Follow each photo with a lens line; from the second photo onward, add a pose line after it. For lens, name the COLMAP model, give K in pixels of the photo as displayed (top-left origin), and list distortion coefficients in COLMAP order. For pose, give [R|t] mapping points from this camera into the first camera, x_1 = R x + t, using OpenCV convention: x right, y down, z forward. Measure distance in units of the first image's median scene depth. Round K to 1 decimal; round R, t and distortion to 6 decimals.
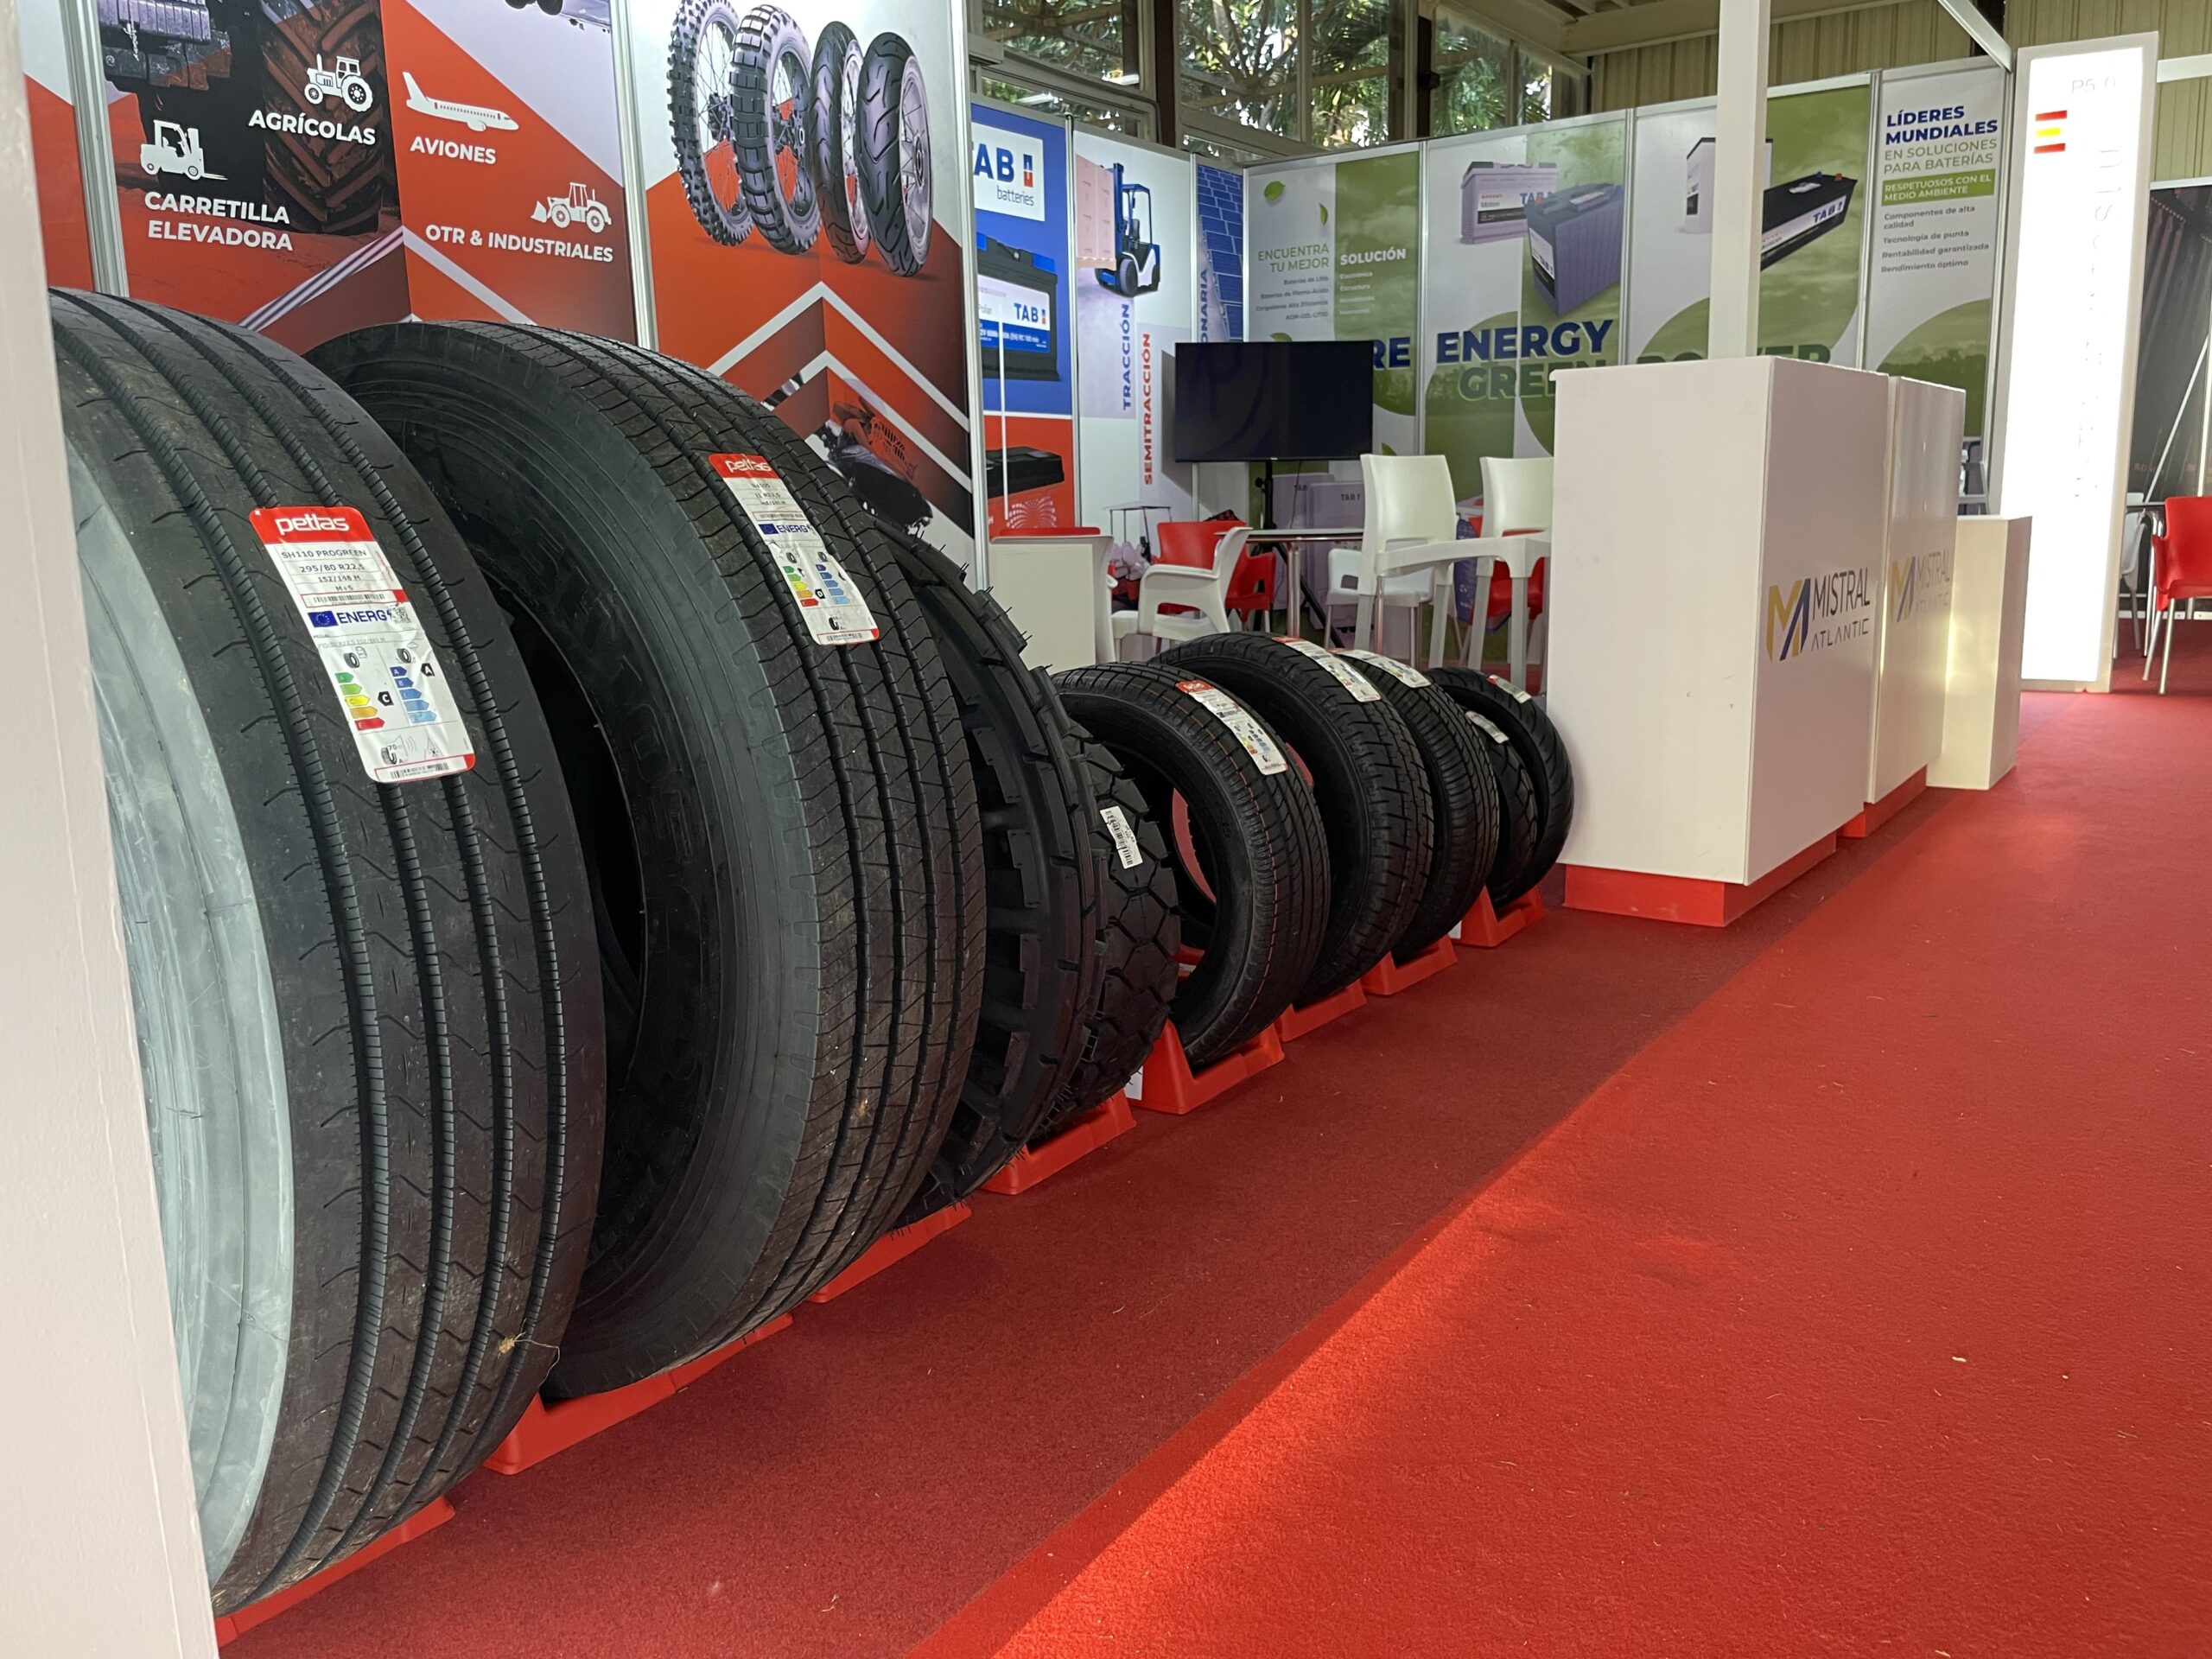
lens RADIAL K [[1680.7, 0, 1121.5], [0, 1680.7, 820.4], [0, 0, 1]] dist [0.084083, -0.120155]
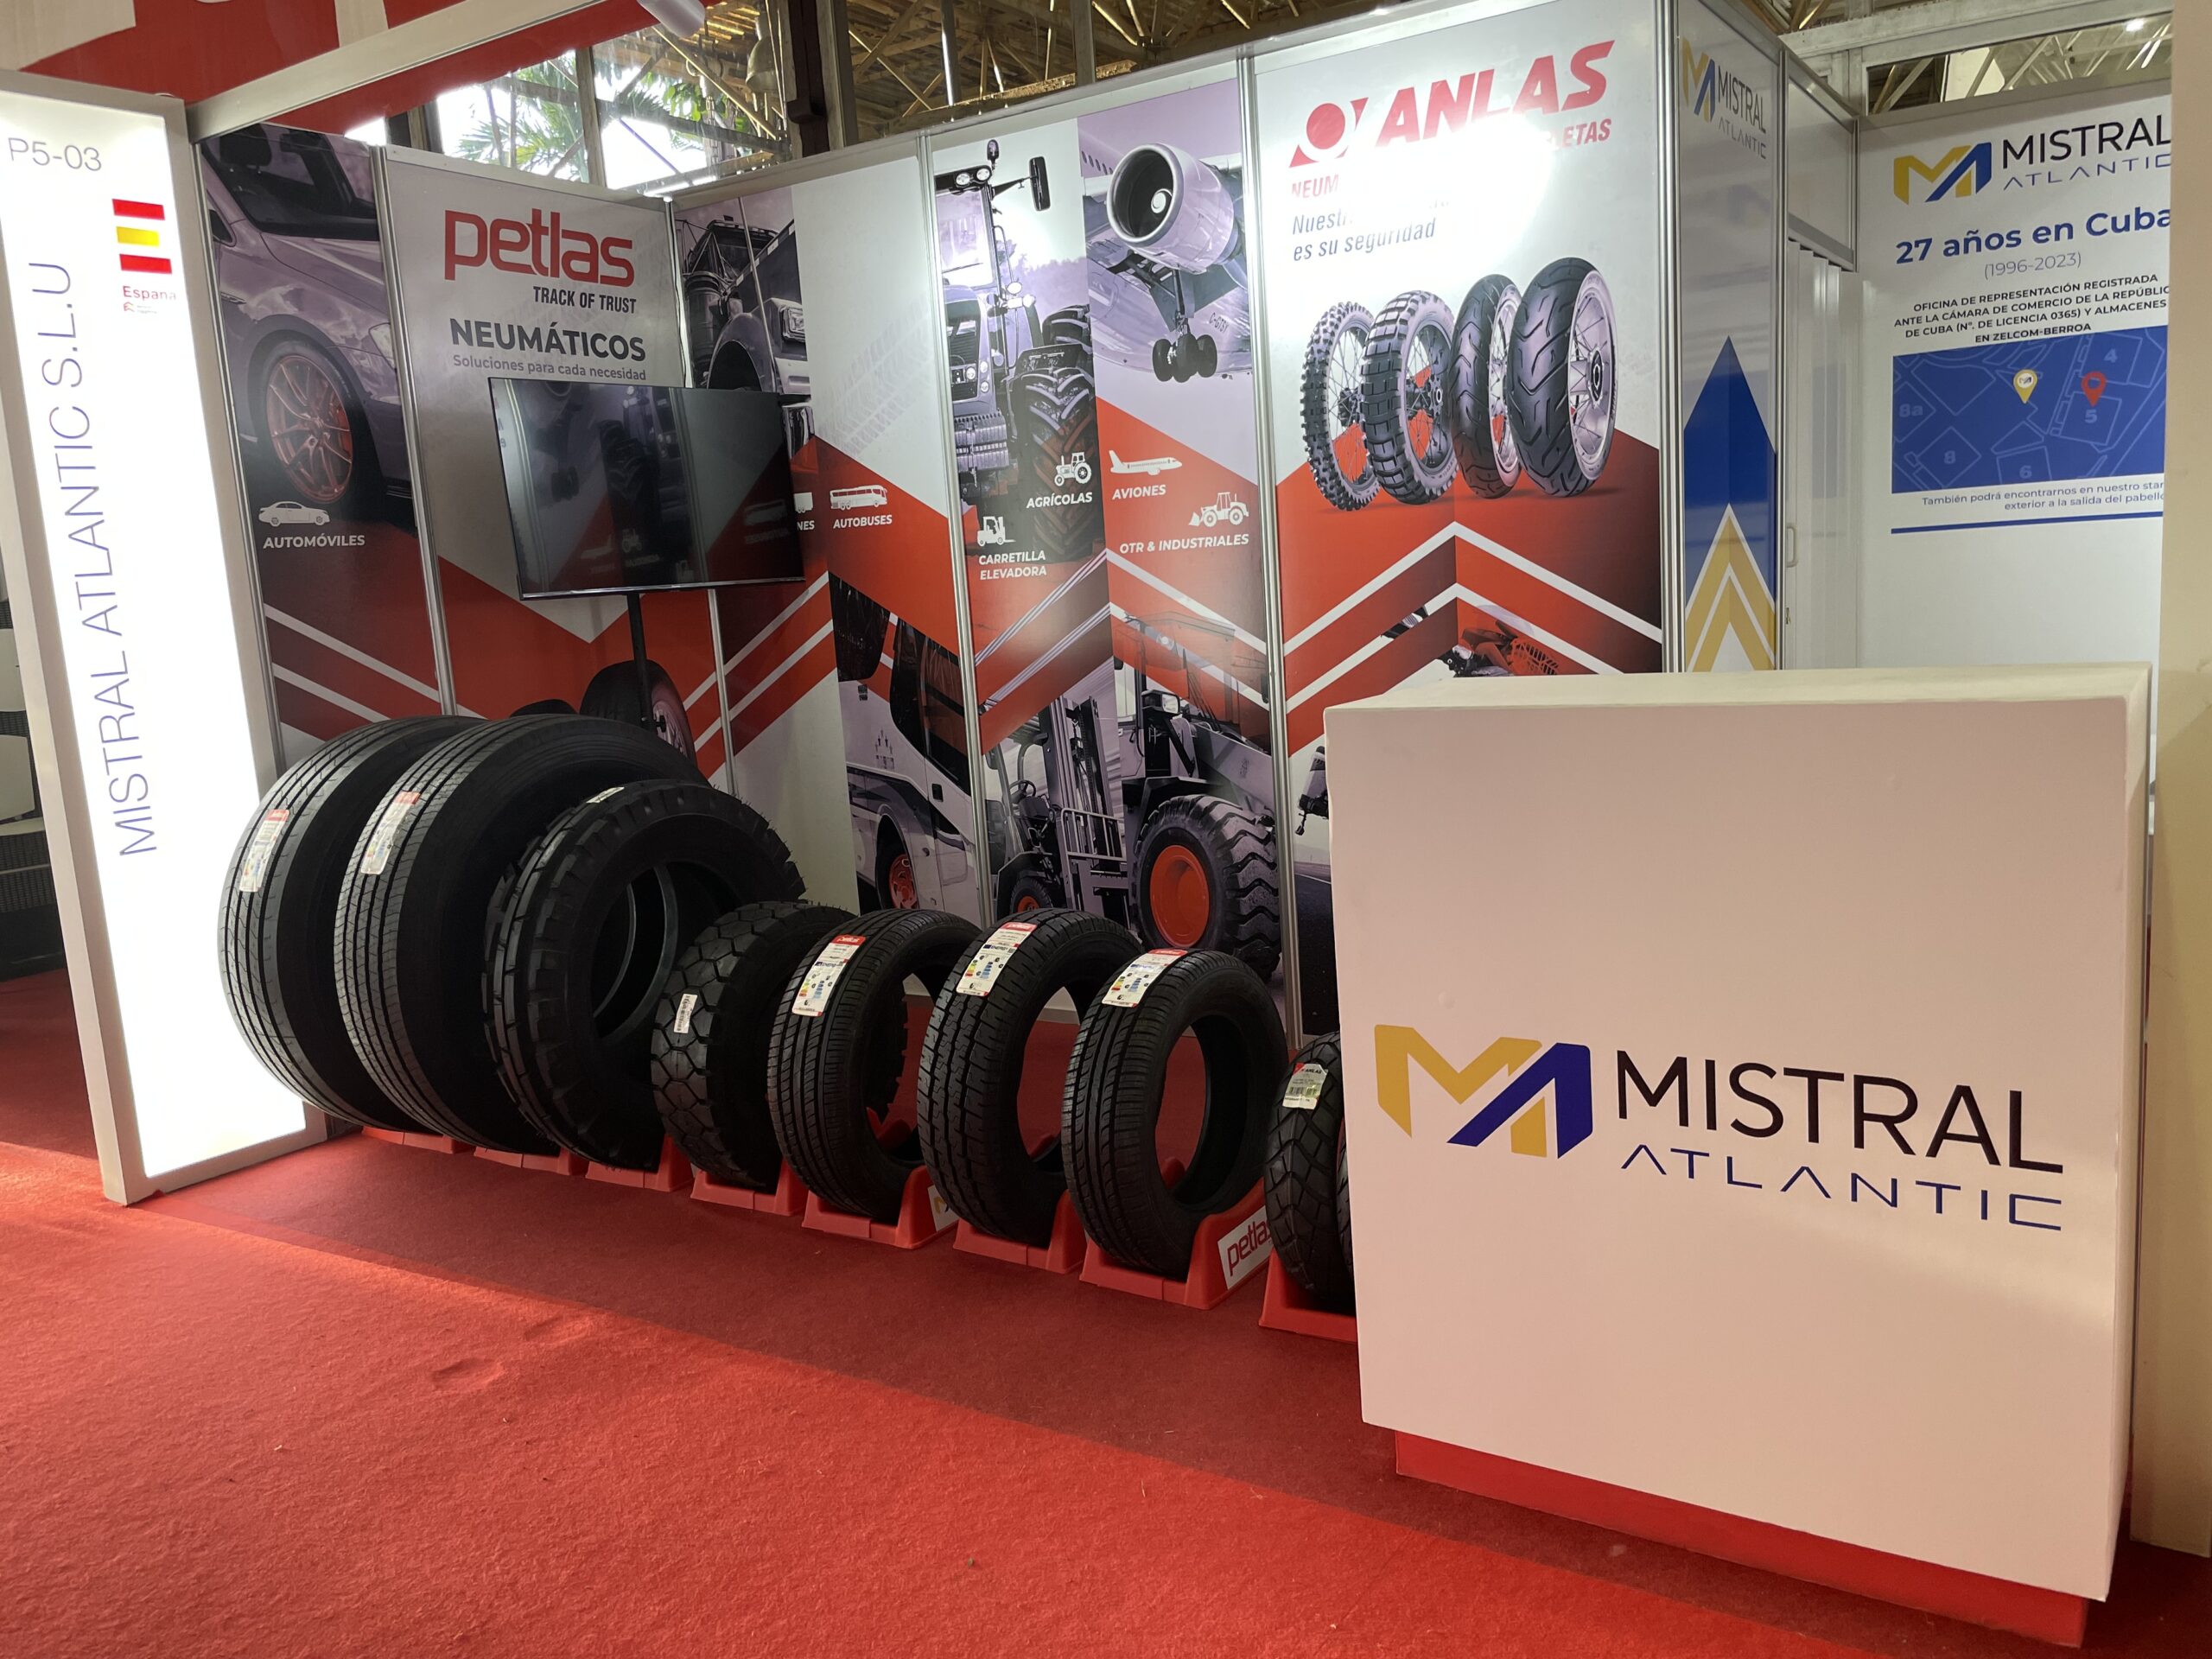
lens RADIAL K [[1680.7, 0, 1129.2], [0, 1680.7, 837.4], [0, 0, 1]] dist [0.084083, -0.120155]
pose [[0.050875, 0.178453, -0.982632, 0.873124], [-0.121504, 0.977704, 0.171268, -0.266852], [0.991286, 0.110680, 0.071424, 0.703473]]
